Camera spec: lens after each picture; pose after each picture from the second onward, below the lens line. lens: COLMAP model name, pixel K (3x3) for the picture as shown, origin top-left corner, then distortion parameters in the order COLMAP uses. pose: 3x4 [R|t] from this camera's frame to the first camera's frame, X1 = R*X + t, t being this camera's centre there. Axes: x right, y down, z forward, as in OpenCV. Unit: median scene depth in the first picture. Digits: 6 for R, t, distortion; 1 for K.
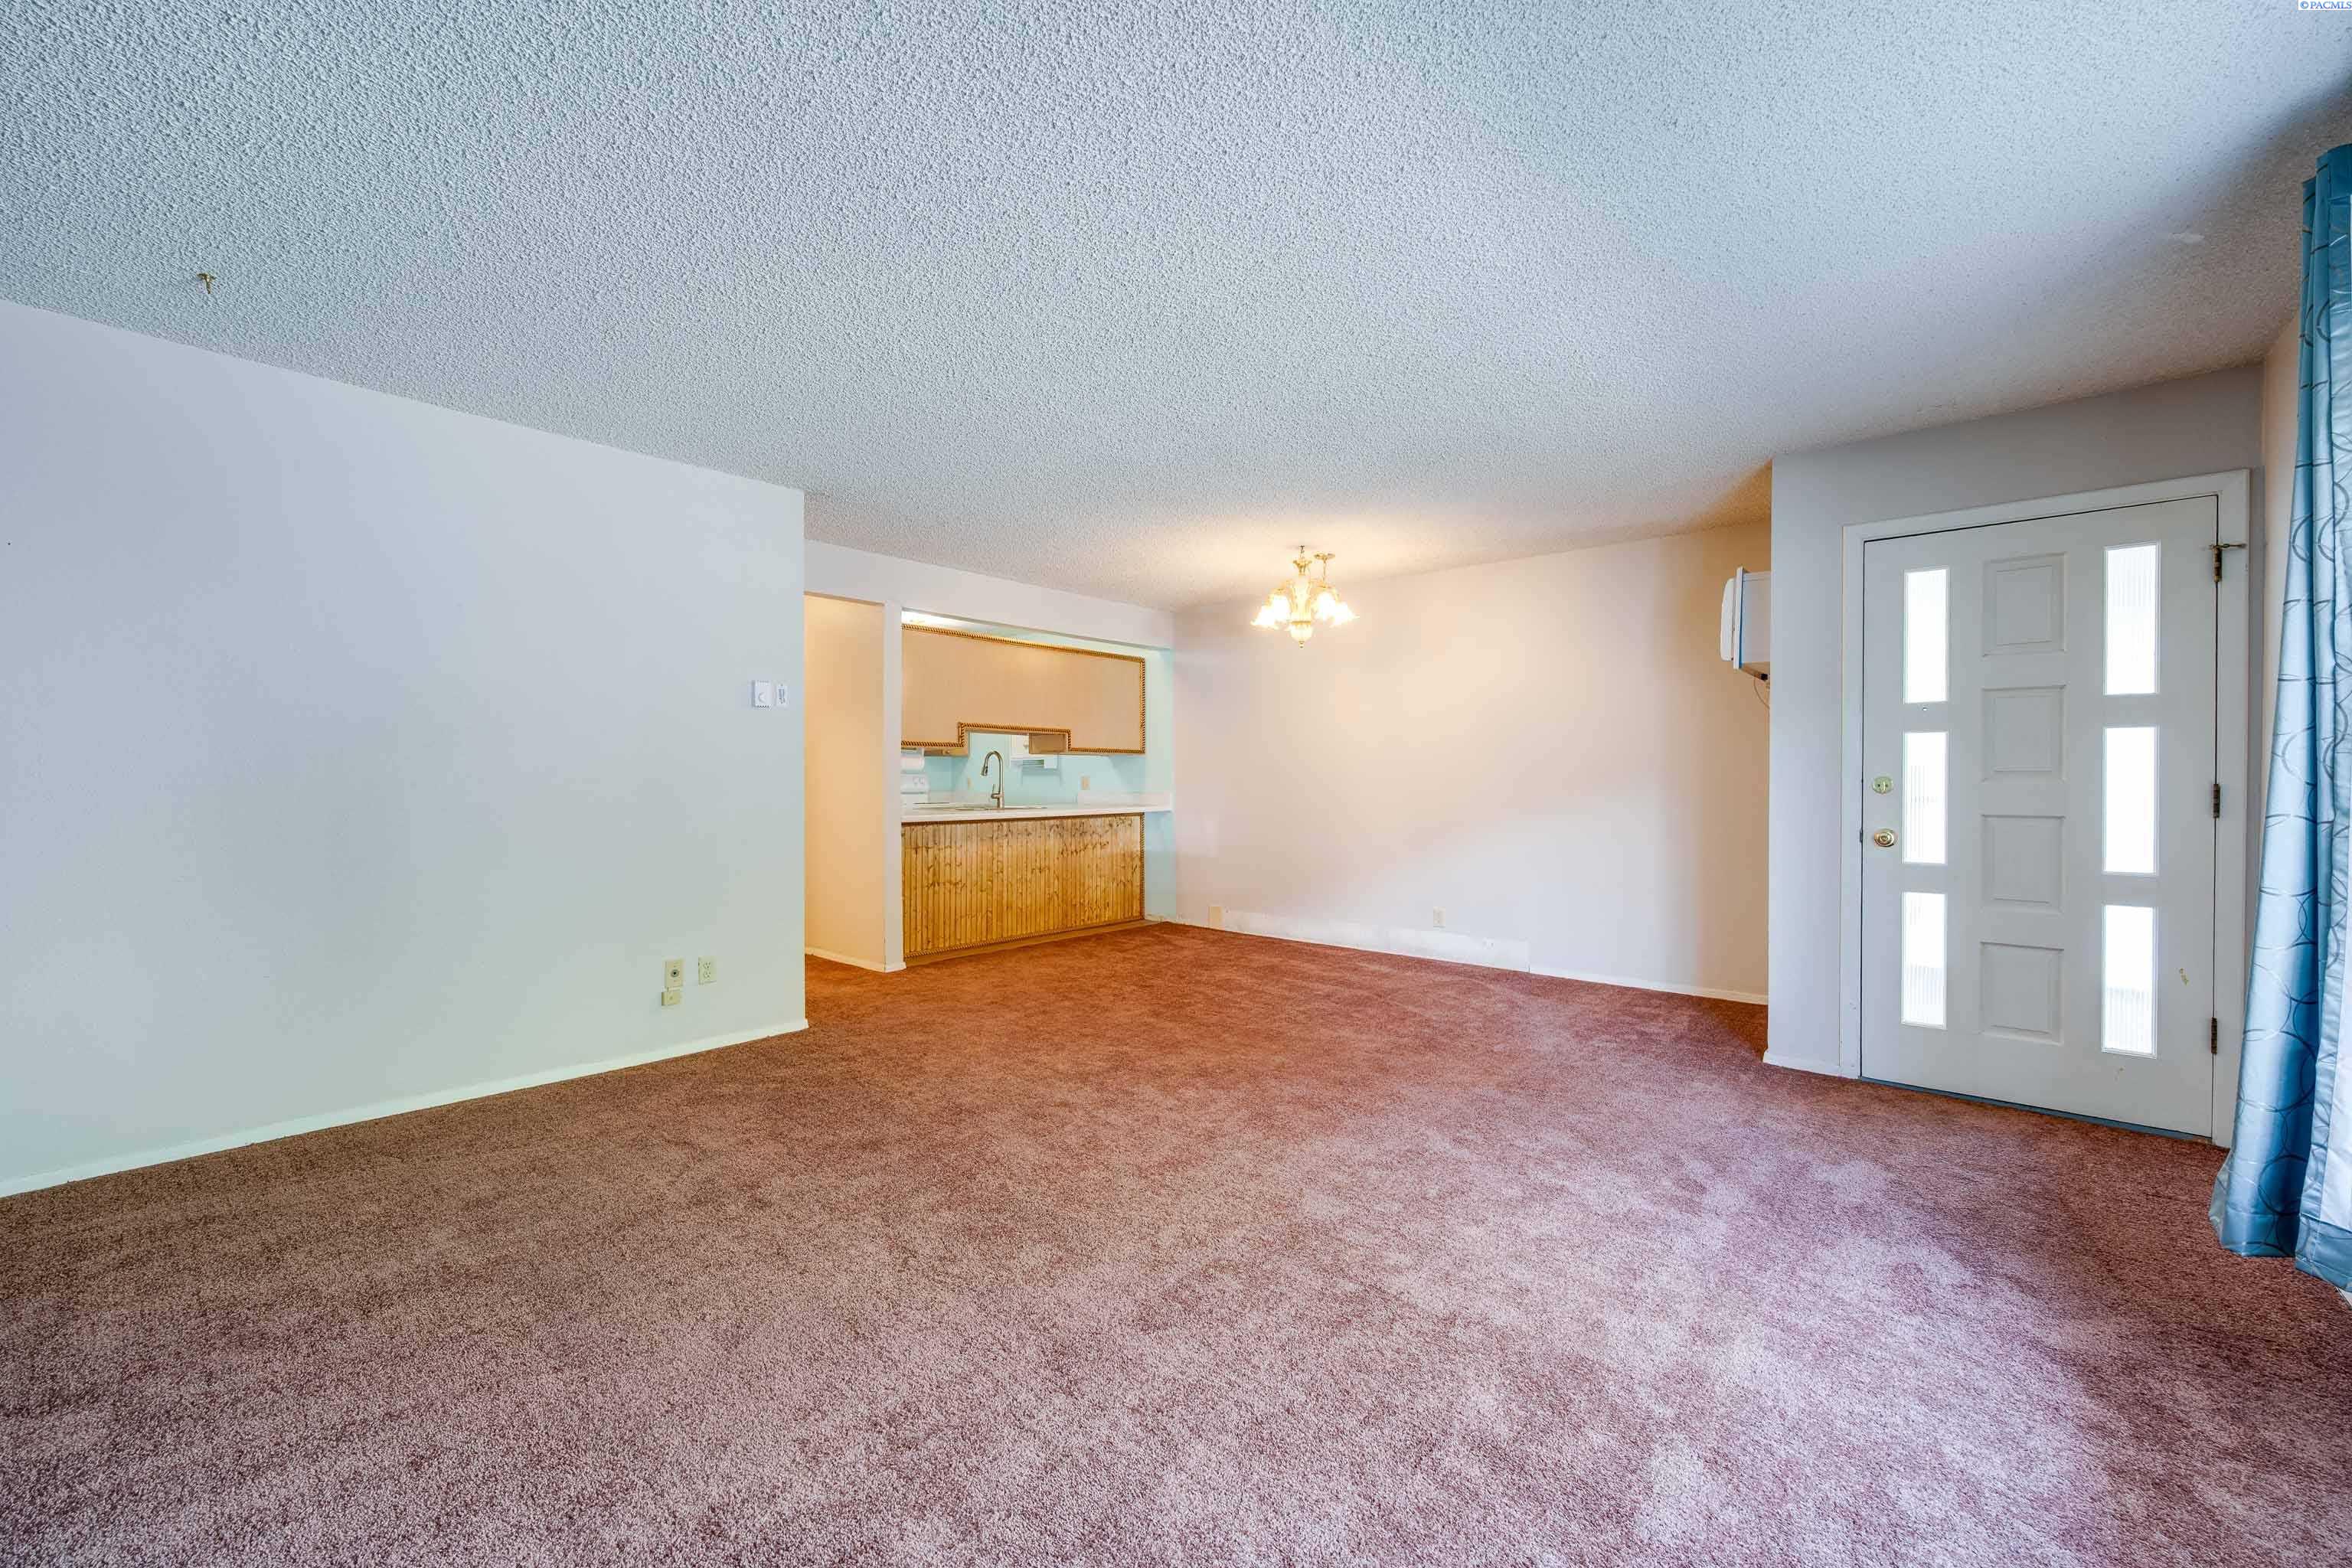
lens RADIAL K [[939.7, 0, 1186.9], [0, 939.7, 785.2], [0, 0, 1]] dist [-0.005427, 0.000713]
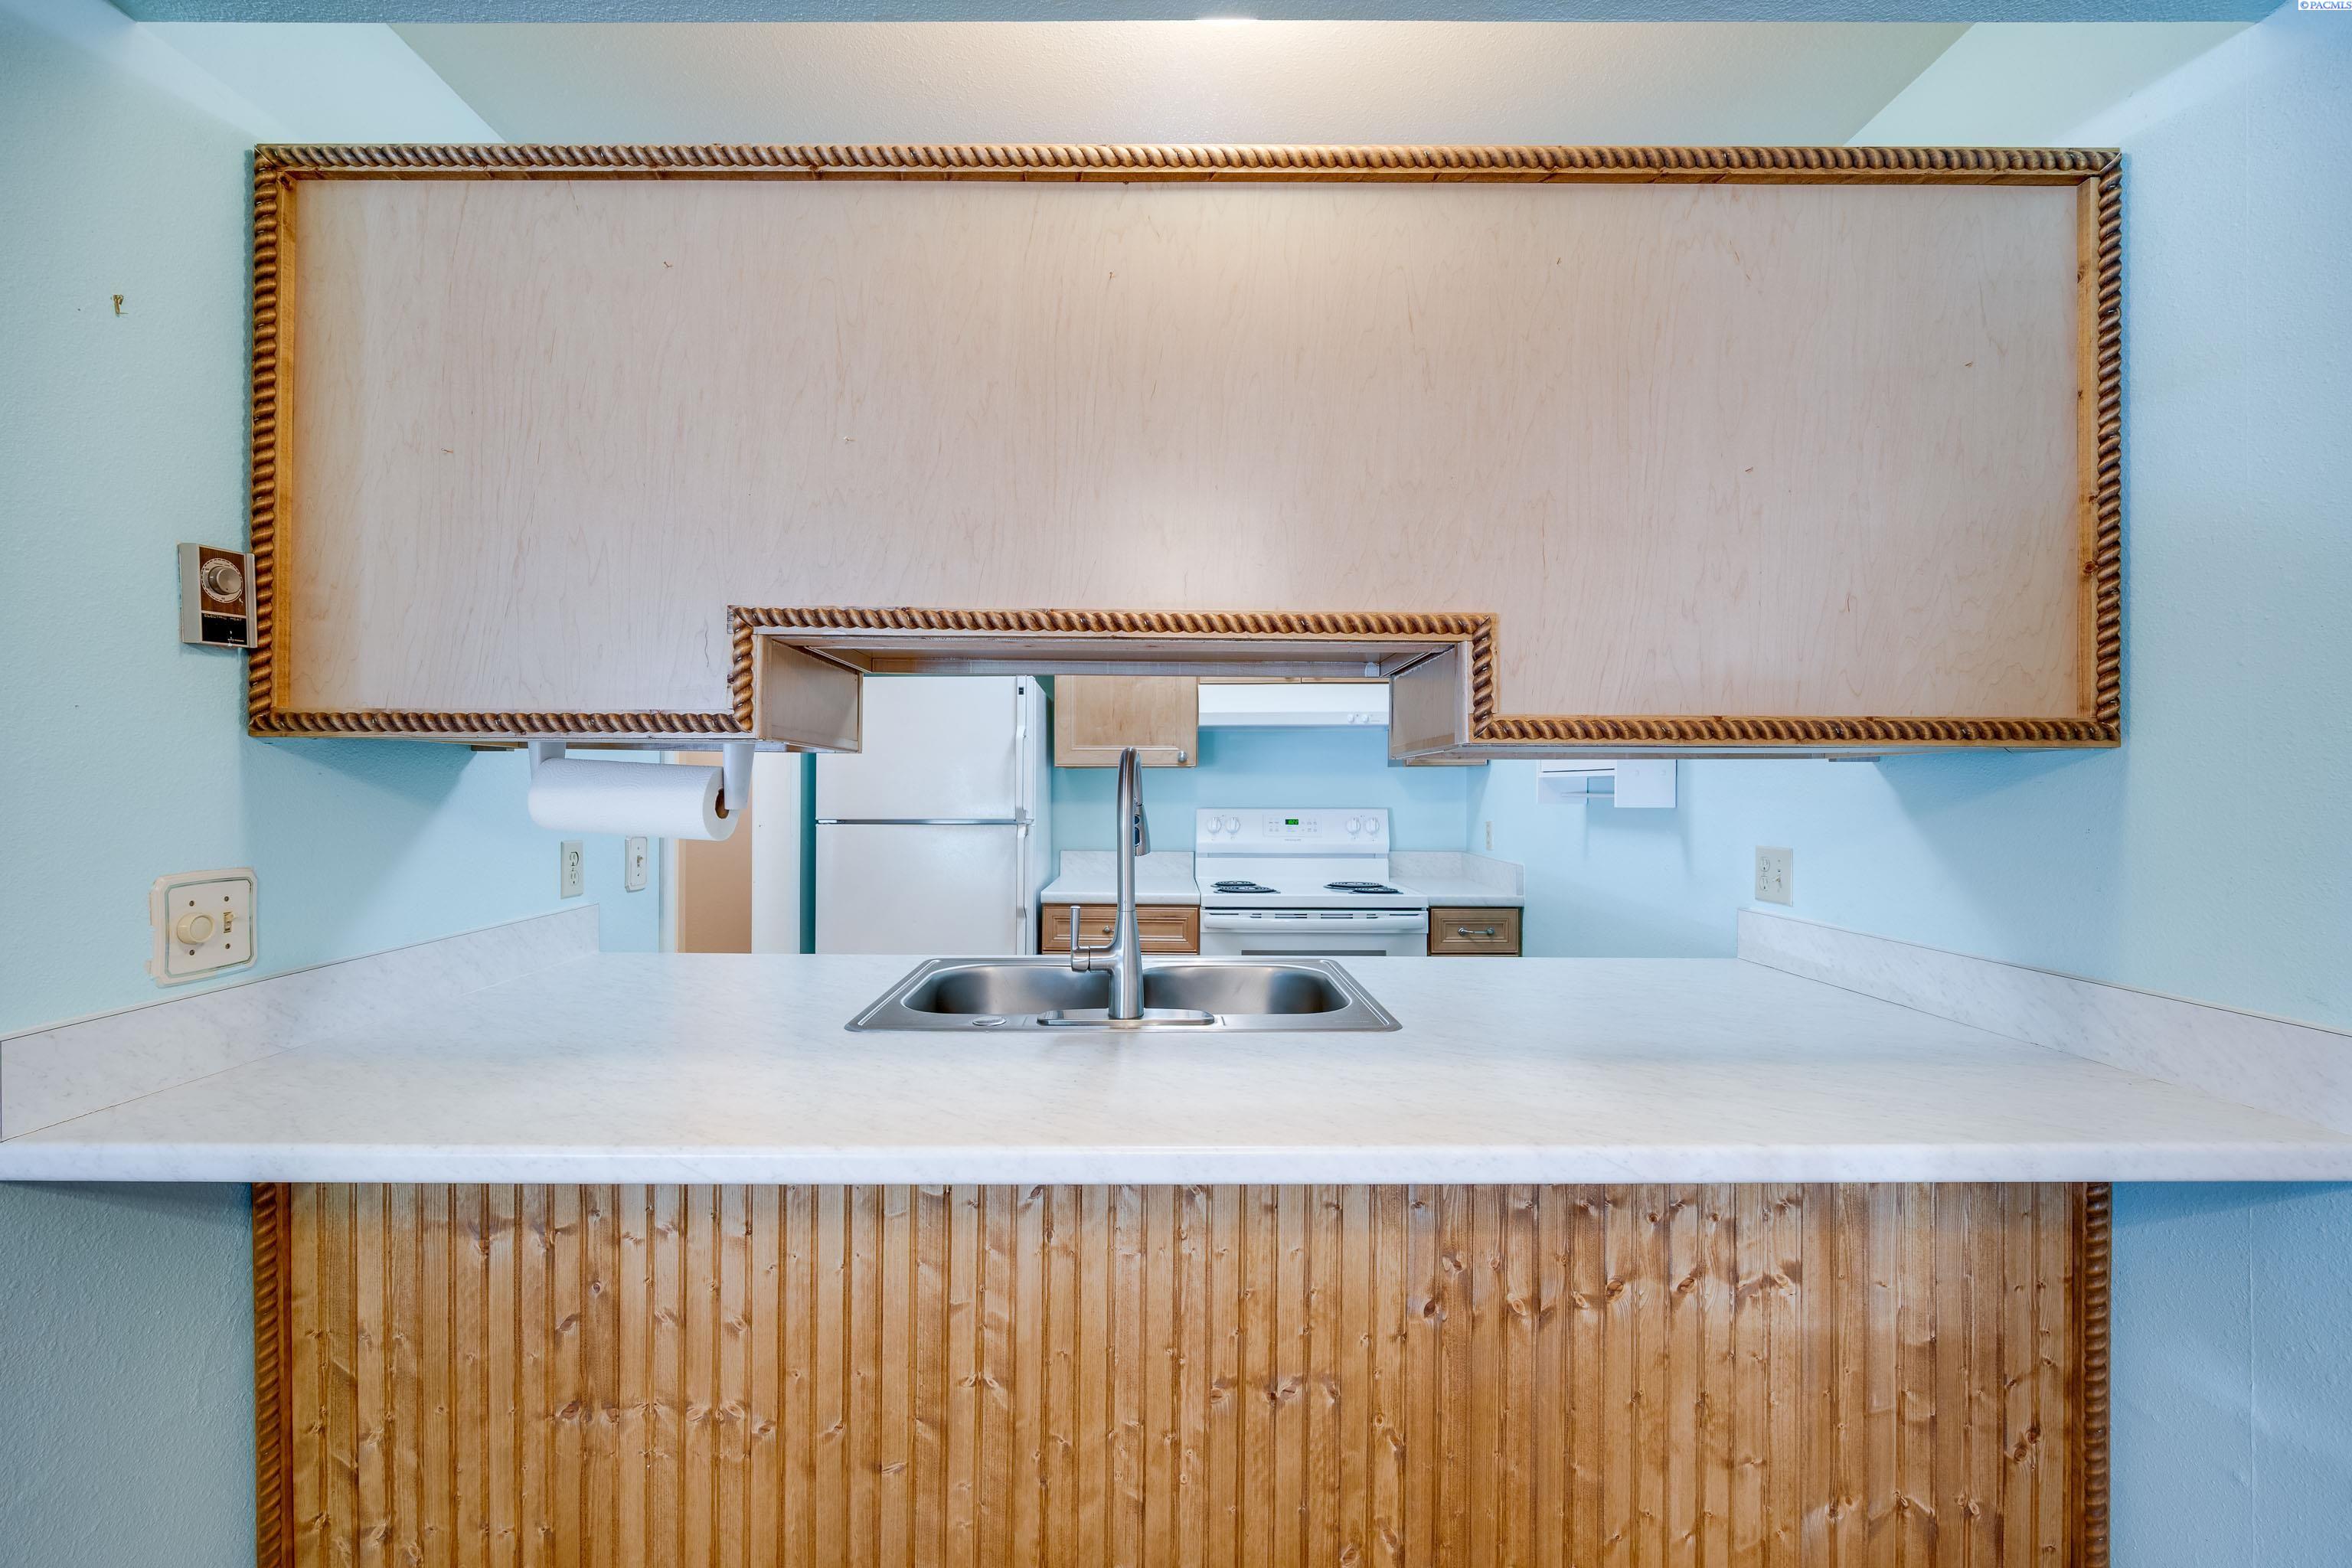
lens RADIAL K [[939.7, 0, 1145.9], [0, 939.7, 783.2], [0, 0, 1]] dist [-0.005427, 0.000713]
pose [[0.642720, 0.004970, -0.766085, -0.032671], [-0.010954, 0.999936, -0.002703, -0.027562], [0.766023, 0.010129, 0.642733, 0.859386]]
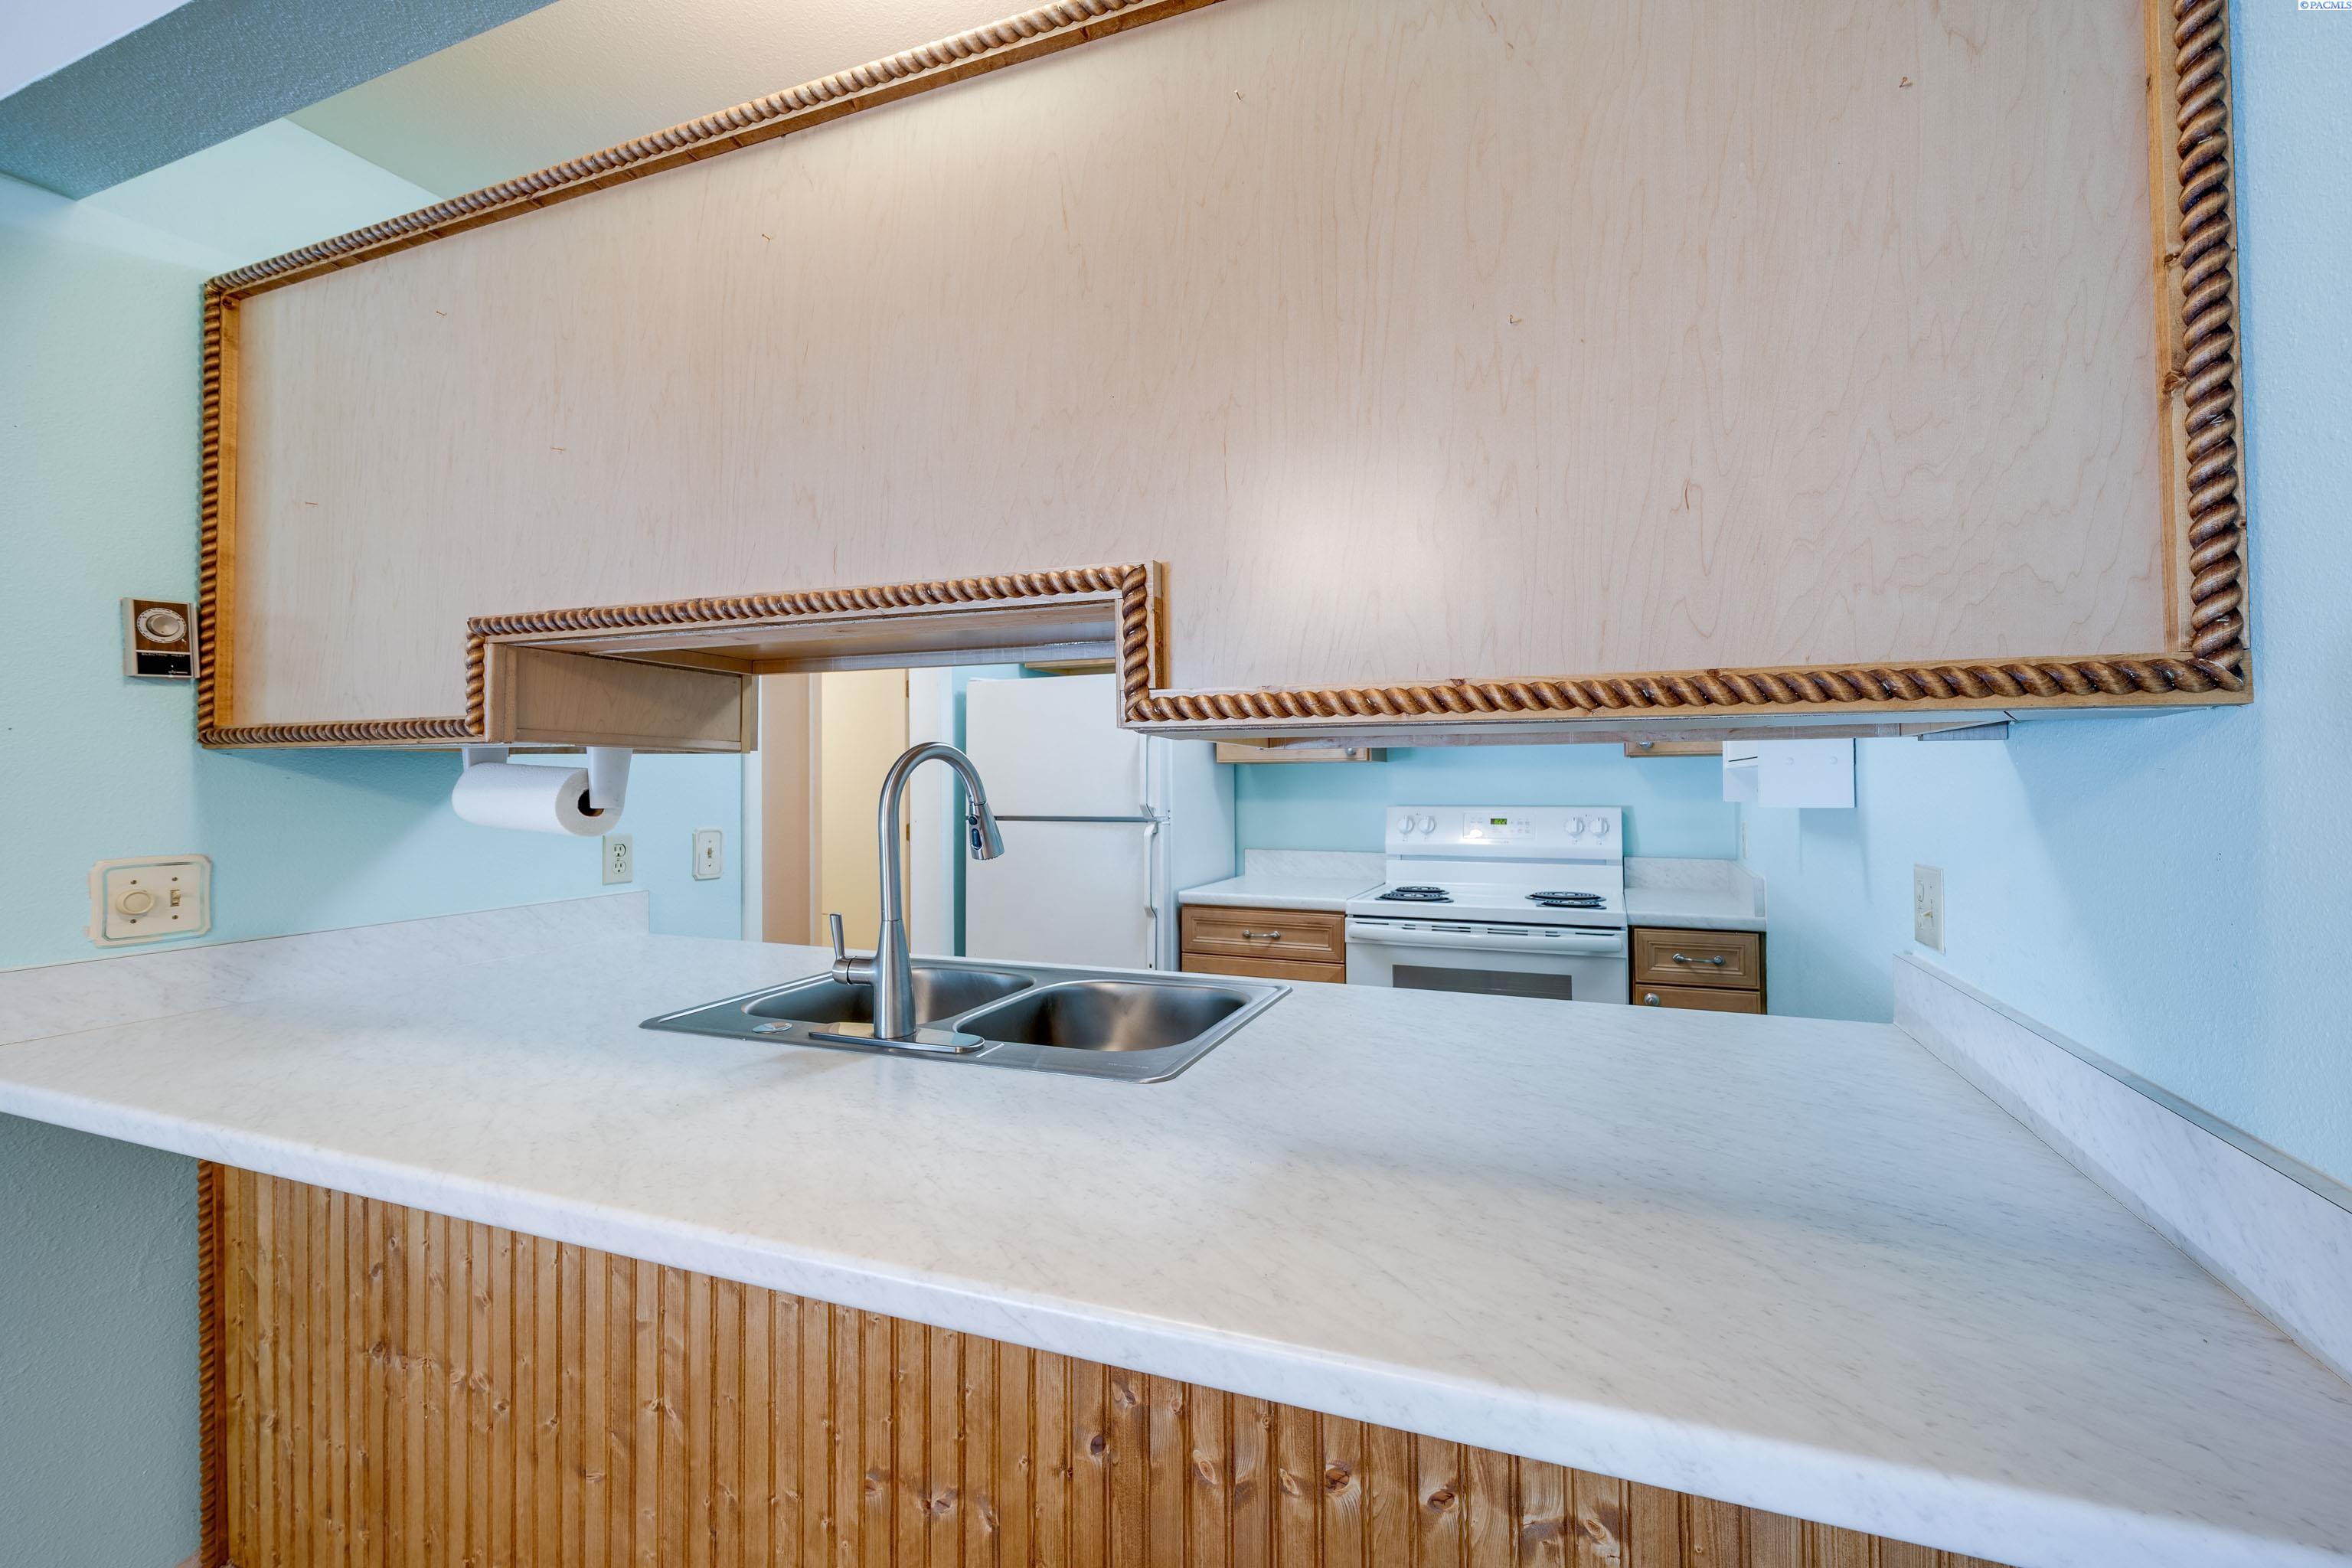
lens RADIAL K [[939.7, 0, 1114.2], [0, 939.7, 764.2], [0, 0, 1]] dist [-0.005427, 0.000713]
pose [[0.331338, -0.018034, -0.943340, 0.001958], [-0.005169, 0.999768, -0.020928, -0.027891], [0.943498, 0.011810, 0.331168, 0.973250]]
